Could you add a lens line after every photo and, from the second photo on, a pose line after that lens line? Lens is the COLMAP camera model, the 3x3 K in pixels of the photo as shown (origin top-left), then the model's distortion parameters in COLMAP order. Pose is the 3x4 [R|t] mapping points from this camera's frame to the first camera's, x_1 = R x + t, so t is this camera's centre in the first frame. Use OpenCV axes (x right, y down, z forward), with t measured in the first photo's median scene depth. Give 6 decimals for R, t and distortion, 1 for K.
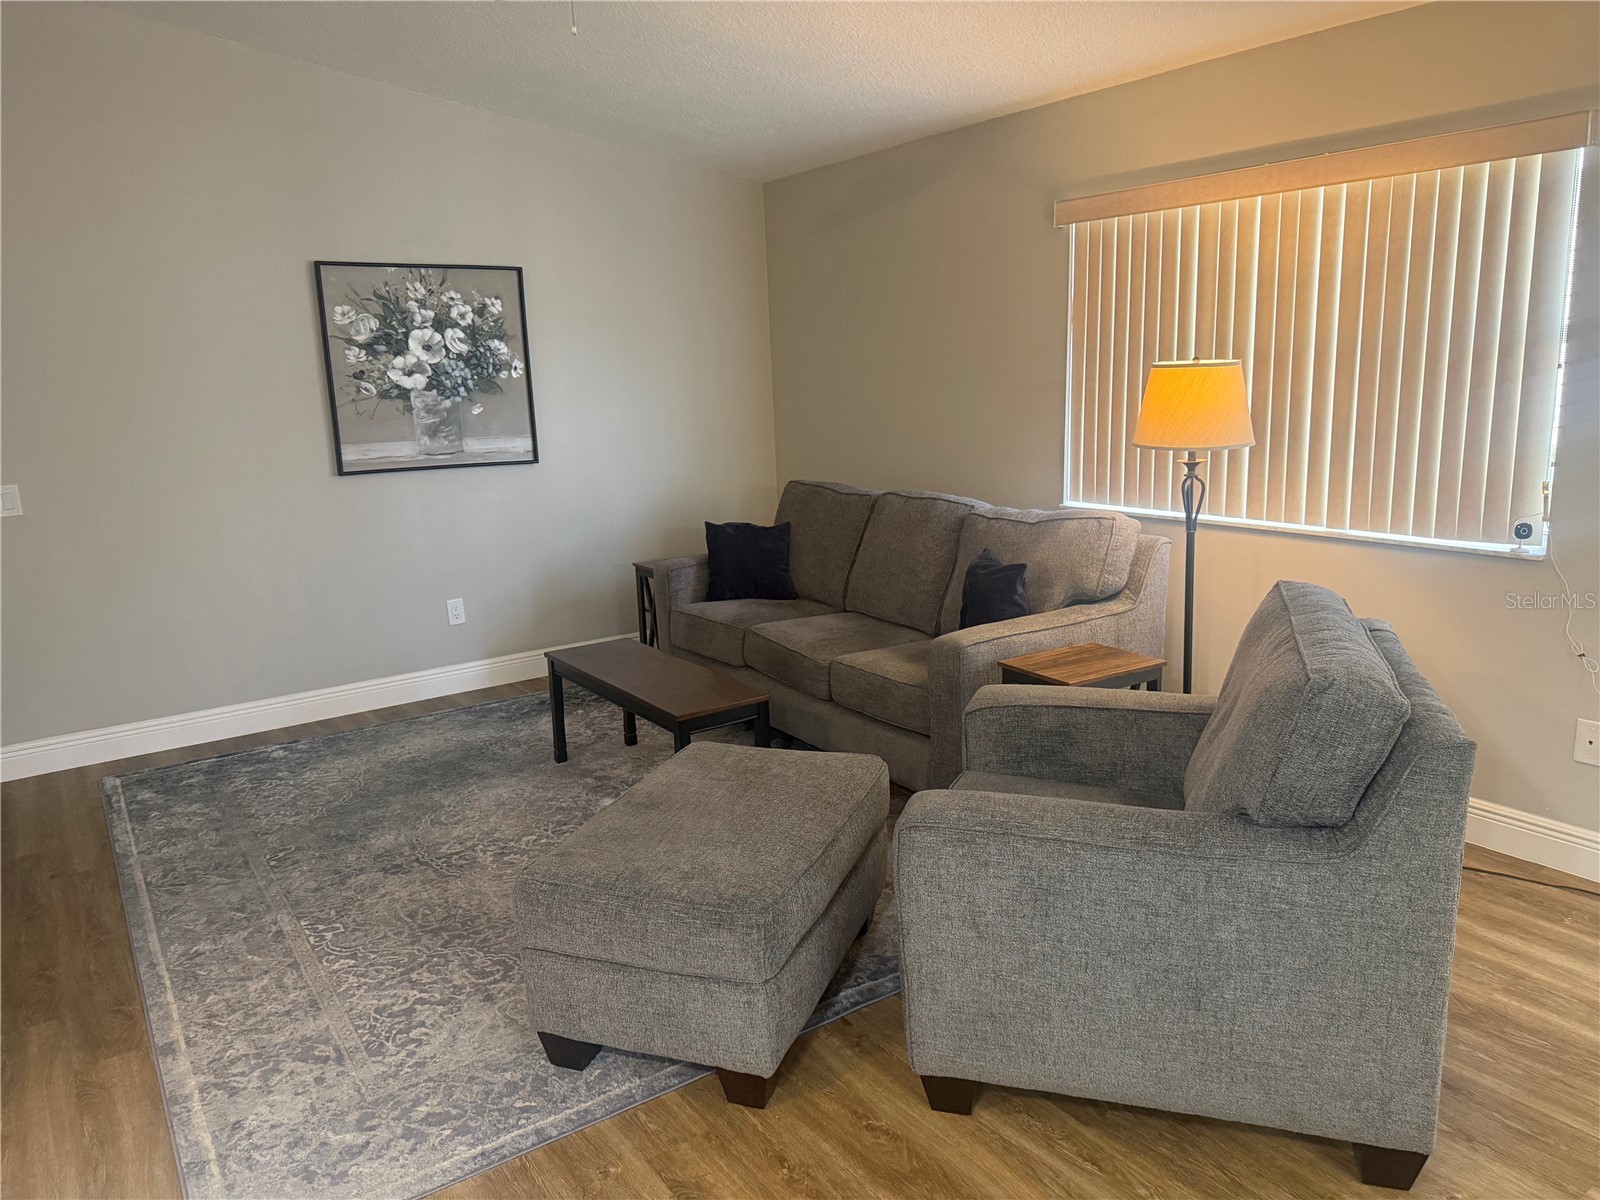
lens RADIAL K [[1127.6, 0, 800.0], [0, 1127.6, 600.0], [0, 0, 1]] dist [0.149089, -0.299937]
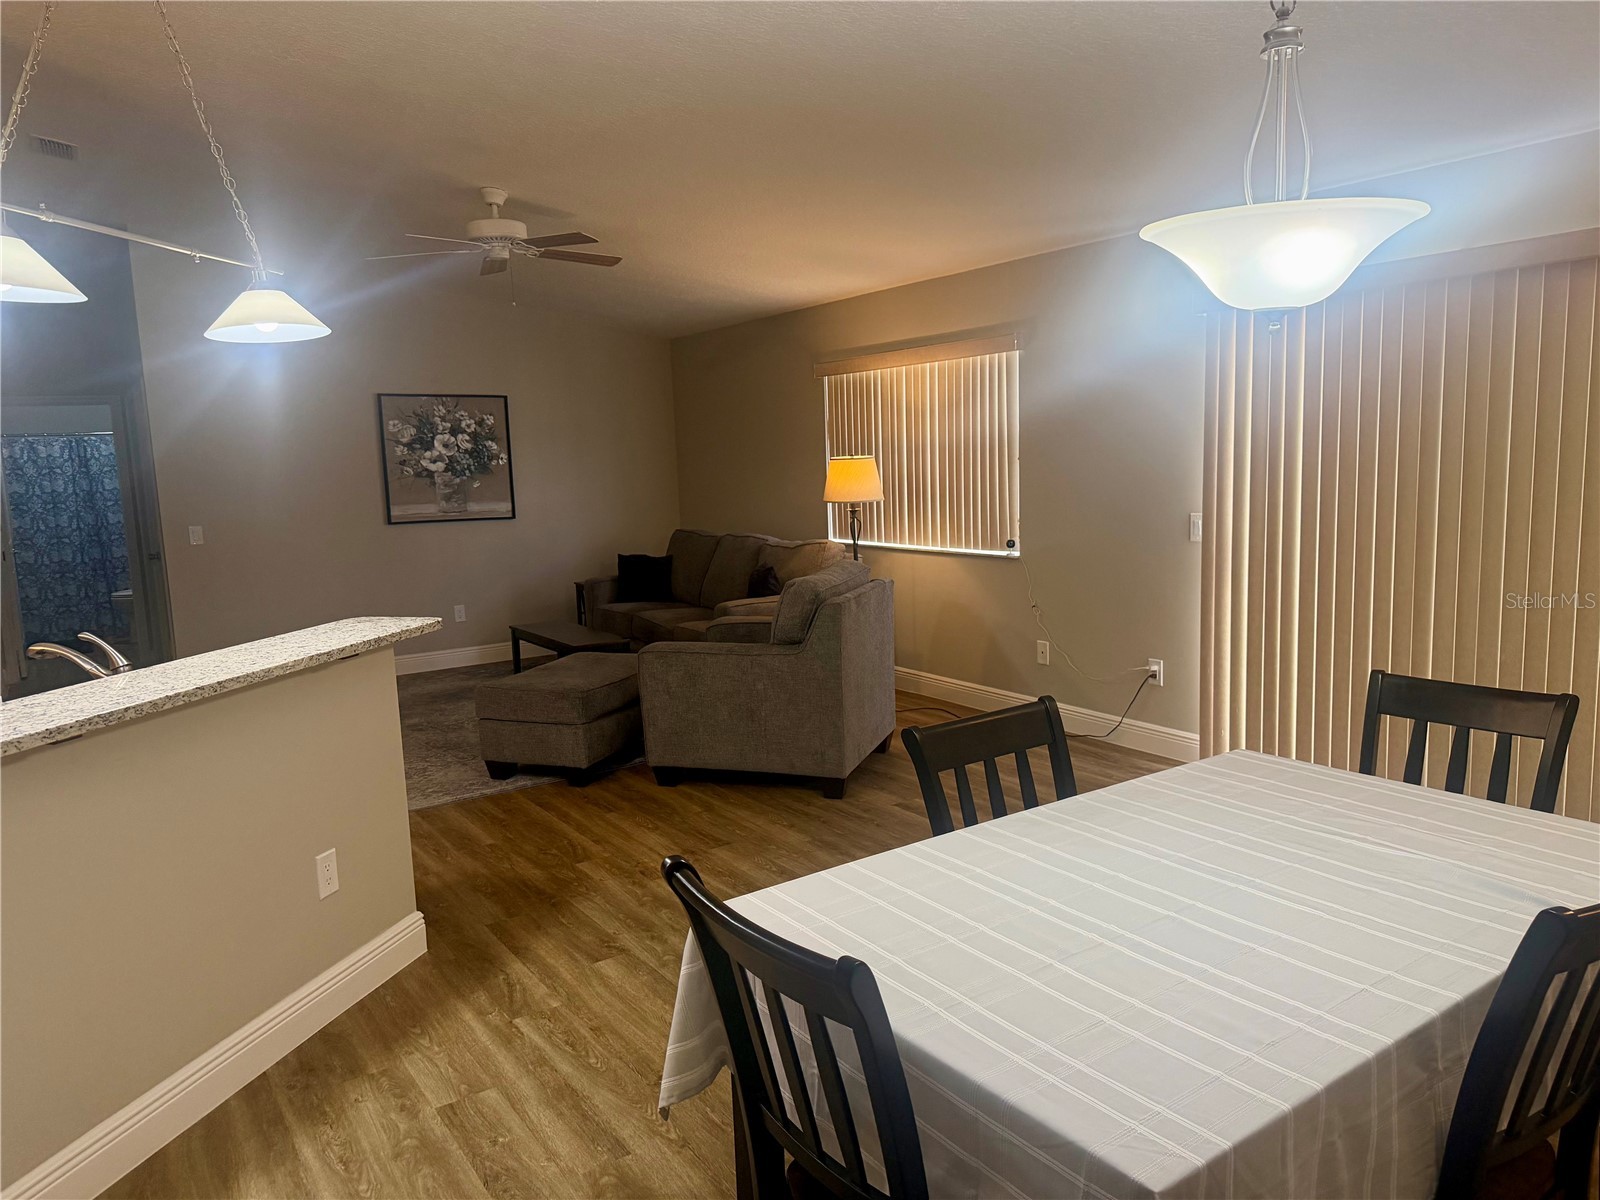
lens RADIAL K [[1158.9, 0, 800.0], [0, 1158.9, 600.0], [0, 0, 1]] dist [0.161064, -0.181416]
pose [[0.999726, 0.002580, -0.023268, 0.209083], [-0.004400, 0.996906, -0.078481, 0.121824], [0.022993, 0.078562, 0.996644, -0.612710]]
